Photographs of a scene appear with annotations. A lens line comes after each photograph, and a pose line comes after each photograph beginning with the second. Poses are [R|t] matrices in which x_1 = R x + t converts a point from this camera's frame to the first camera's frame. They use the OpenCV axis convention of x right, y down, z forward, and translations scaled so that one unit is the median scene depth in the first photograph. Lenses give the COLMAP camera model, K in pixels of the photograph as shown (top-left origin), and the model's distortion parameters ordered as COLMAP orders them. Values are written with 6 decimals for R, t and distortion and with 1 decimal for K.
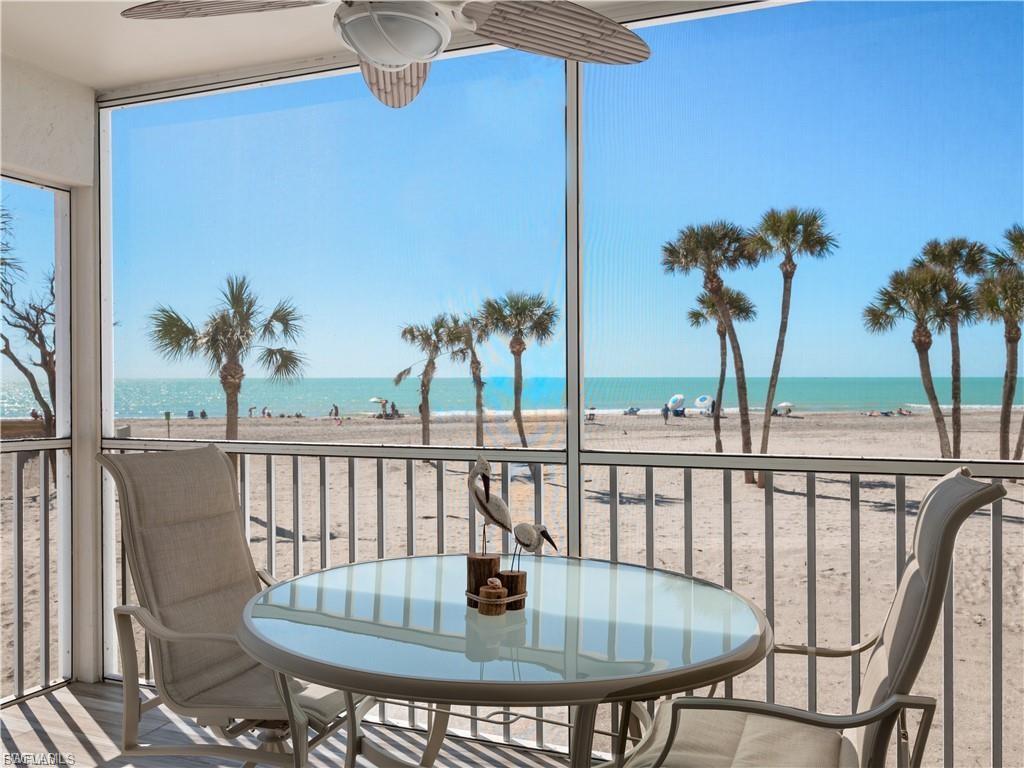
lens RADIAL K [[839.9, 0, 494.9], [0, 839.9, 375.2], [0, 0, 1]] dist [-0.022427, 0.053363]
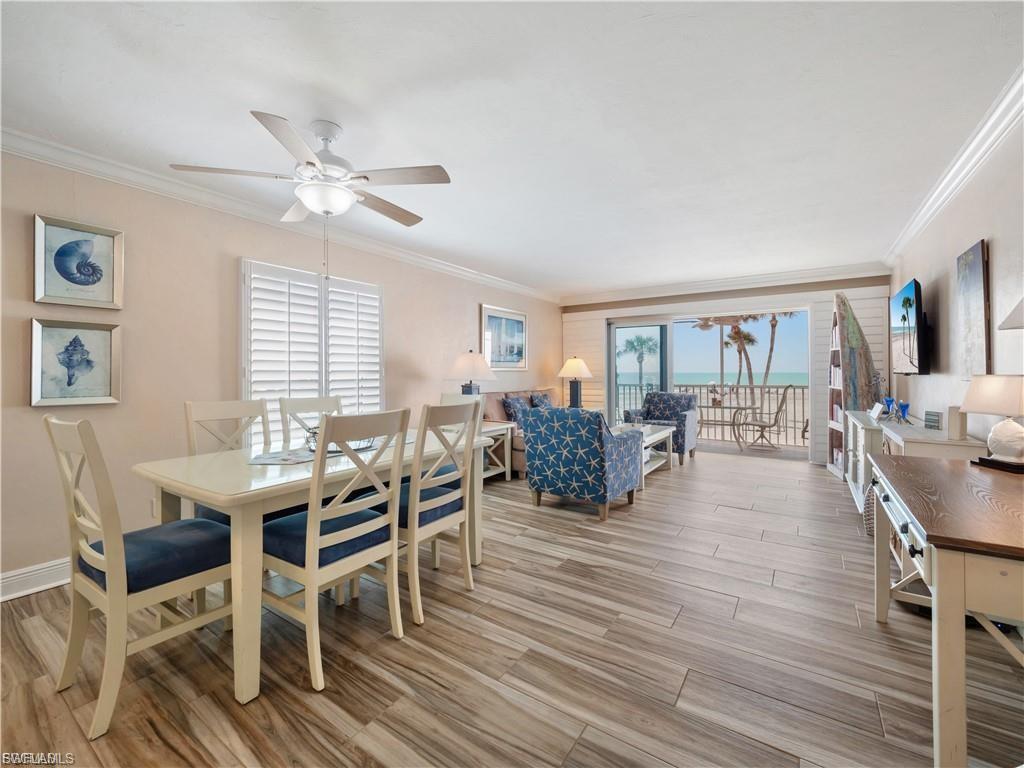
lens RADIAL K [[438.4, 0, 505.3], [0, 438.4, 368.0], [0, 0, 1]] dist [0.033001, -0.030435]
pose [[0.976581, -0.003603, -0.215121, -0.083679], [0.001745, 0.999960, -0.008825, 0.000081], [0.215144, 0.008243, 0.976547, -0.267822]]
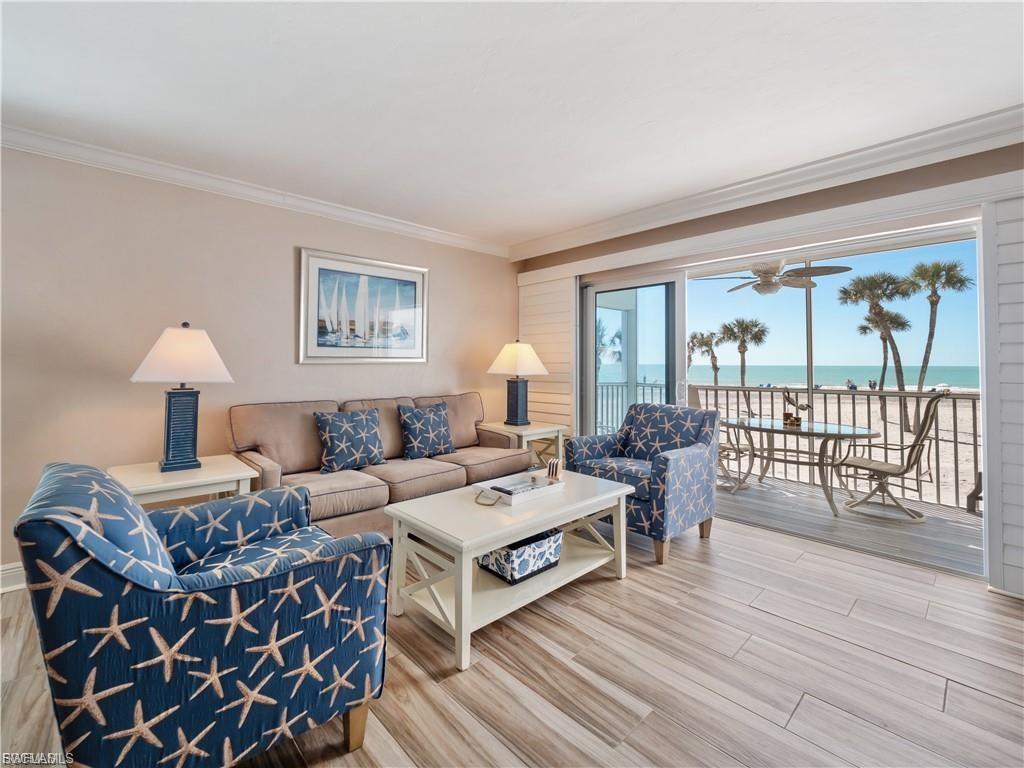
lens RADIAL K [[447.0, 0, 494.9], [0, 447.0, 349.3], [0, 0, 1]] dist [0.002073, -0.005757]
pose [[0.896653, -0.008370, -0.442654, -0.029519], [-0.005116, 0.999559, -0.029262, -0.000867], [0.442704, 0.028502, 0.896215, -0.139126]]
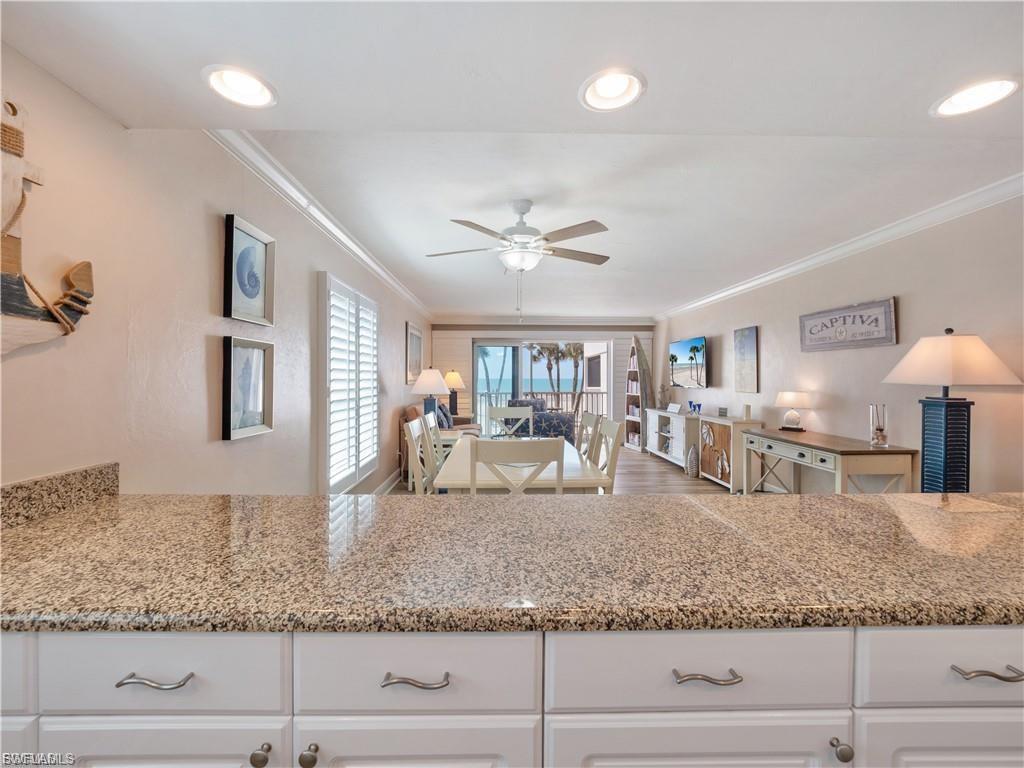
lens RADIAL K [[432.1, 0, 504.2], [0, 432.1, 376.1], [0, 0, 1]] dist [0.001565, -0.004852]
pose [[0.923357, 0.005076, 0.383910, -0.191473], [-0.004209, 0.999986, -0.003099, -0.004490], [-0.383920, 0.001246, 0.923365, -0.292360]]
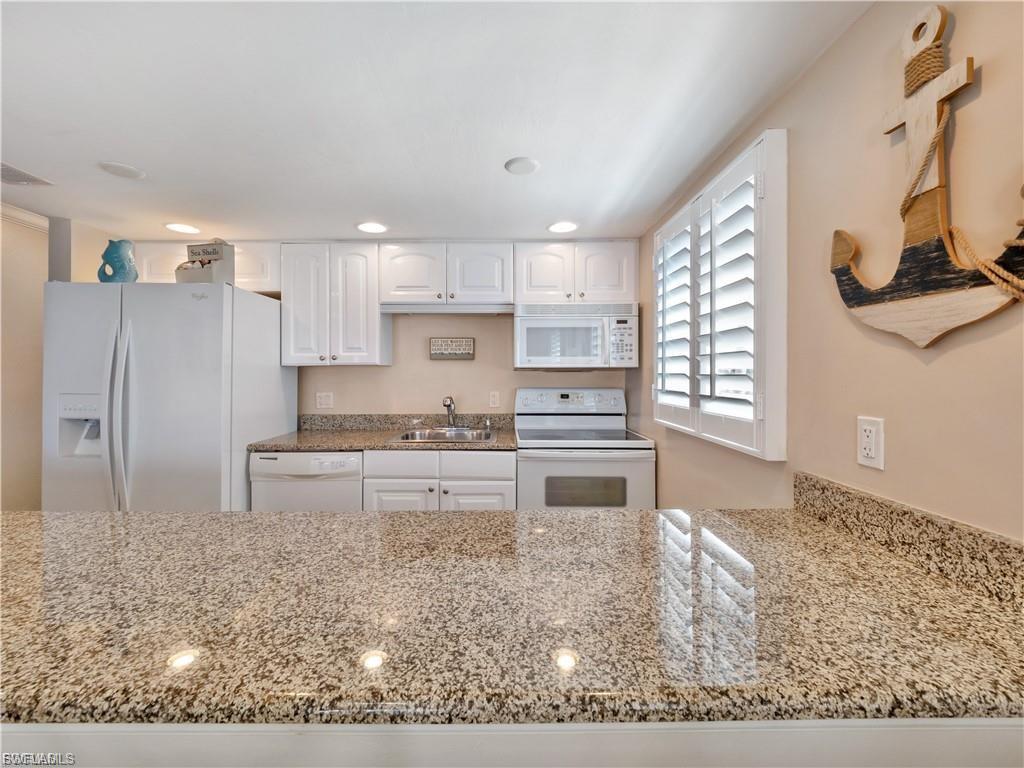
lens RADIAL K [[432.1, 0, 504.2], [0, 432.1, 376.1], [0, 0, 1]] dist [0.001565, -0.004852]
pose [[-0.929273, 0.004535, -0.369366, -0.177099], [0.003363, 0.999987, 0.003817, -0.004426], [0.369379, 0.002305, -0.929276, -0.209831]]
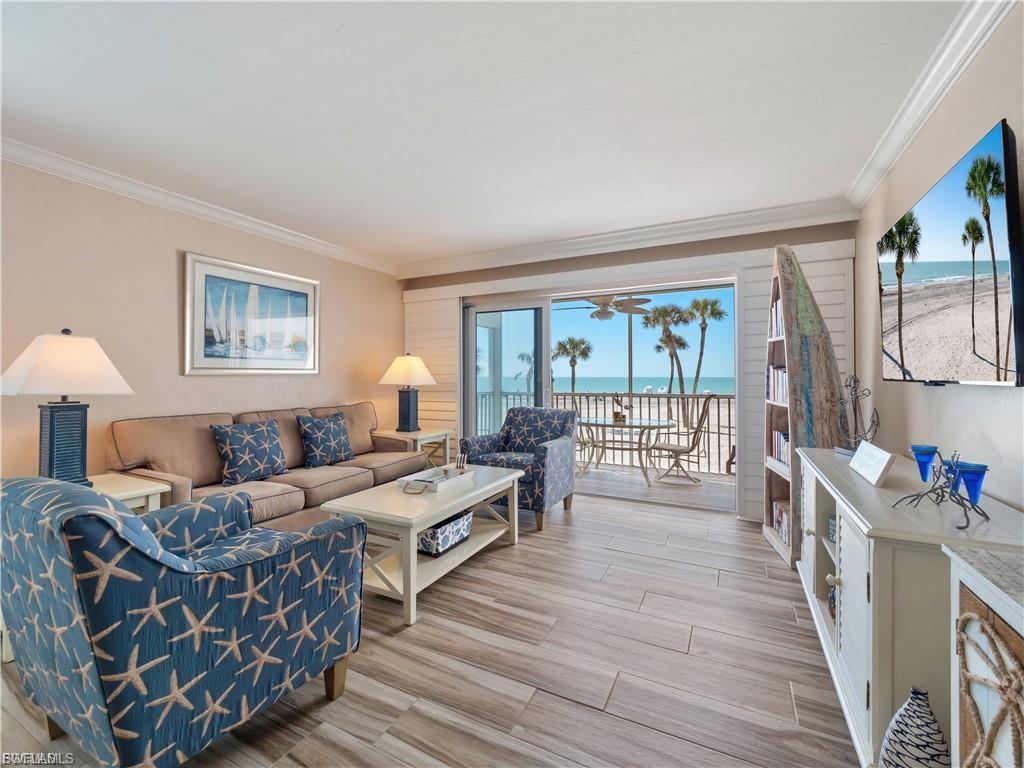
lens RADIAL K [[438.4, 0, 505.3], [0, 438.4, 368.0], [0, 0, 1]] dist [0.033001, -0.030435]
pose [[0.995079, -0.001412, -0.099075, -0.039654], [-0.000372, 0.999838, -0.017985, 0.000044], [0.099084, 0.017934, 0.994917, -0.160647]]
